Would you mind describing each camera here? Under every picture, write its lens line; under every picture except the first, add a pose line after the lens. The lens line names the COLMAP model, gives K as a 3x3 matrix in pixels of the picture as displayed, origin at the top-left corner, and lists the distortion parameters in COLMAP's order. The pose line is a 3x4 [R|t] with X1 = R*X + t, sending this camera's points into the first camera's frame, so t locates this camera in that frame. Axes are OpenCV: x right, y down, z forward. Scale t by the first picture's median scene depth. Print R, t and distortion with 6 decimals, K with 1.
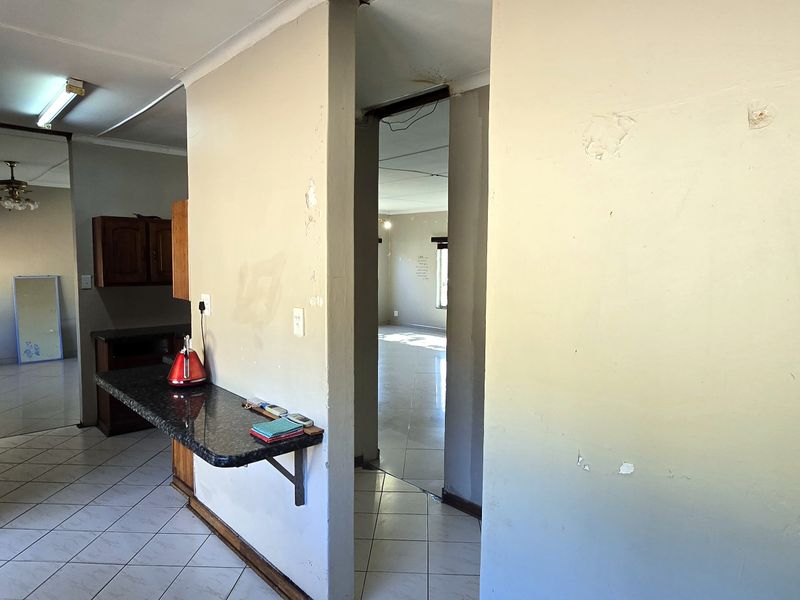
lens RADIAL K [[531.4, 0, 403.5], [0, 531.4, 301.7], [0, 0, 1]] dist [-0.002397, 0.000085]
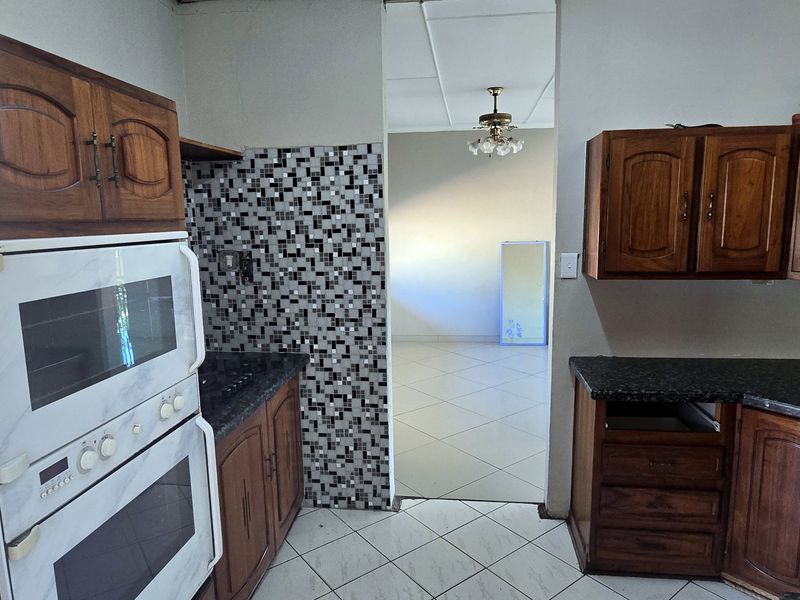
lens RADIAL K [[531.4, 0, 401.8], [0, 531.4, 301.0], [0, 0, 1]] dist [-0.002397, 0.000085]
pose [[0.645075, 0.099448, -0.757621, -0.282888], [-0.038350, 0.994459, 0.097883, -0.045500], [0.763157, -0.034087, 0.645314, 0.500959]]
